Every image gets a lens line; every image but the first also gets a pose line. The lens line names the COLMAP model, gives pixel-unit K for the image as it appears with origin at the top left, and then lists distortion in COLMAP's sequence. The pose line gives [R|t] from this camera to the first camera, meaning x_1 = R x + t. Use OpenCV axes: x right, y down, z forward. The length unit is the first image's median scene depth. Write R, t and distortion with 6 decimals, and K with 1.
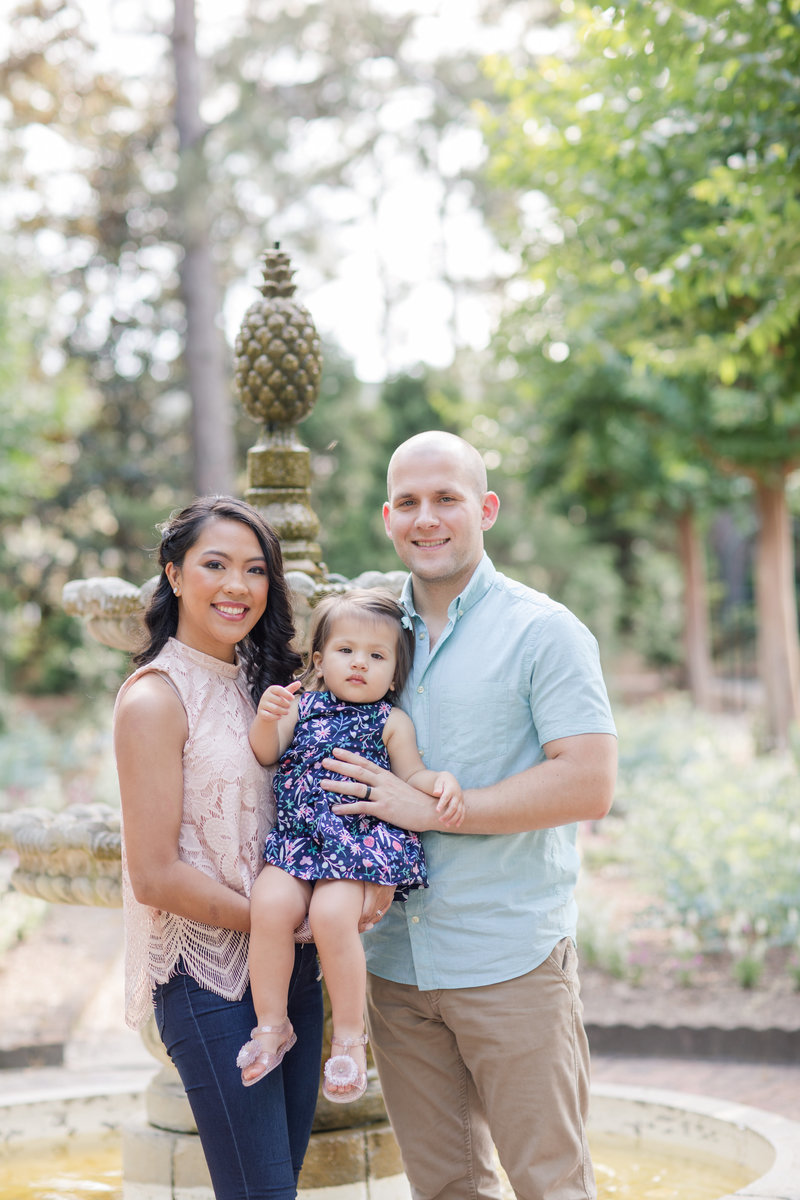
lens RADIAL K [[3018.4, 0, 391.2], [0, 3018.4, 594.2], [0, 0, 1]] dist [0.014940, 0.000000]
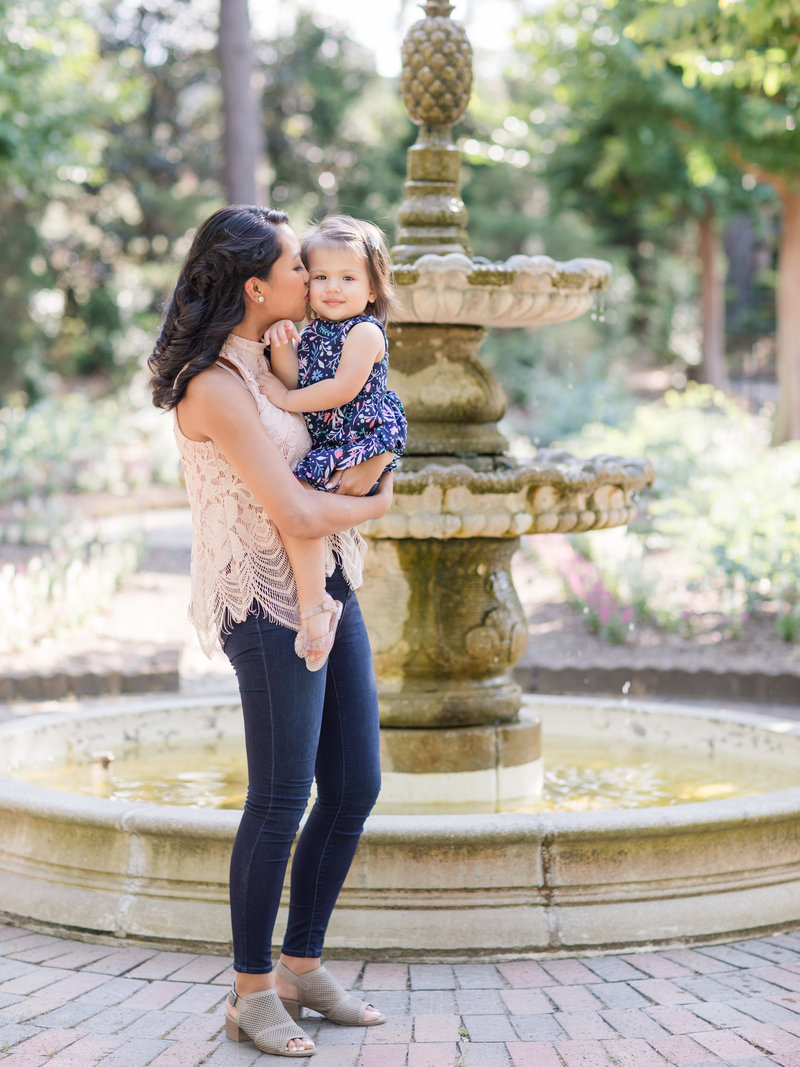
lens RADIAL K [[3052.2, 0, 370.4], [0, 3052.2, 500.4], [0, 0, 1]] dist [0.017729, 0.000000]
pose [[0.999559, 0.029397, 0.004098, -0.043654], [-0.029608, 0.997240, 0.068084, 0.005584], [-0.002085, -0.068175, 0.997671, -0.127697]]
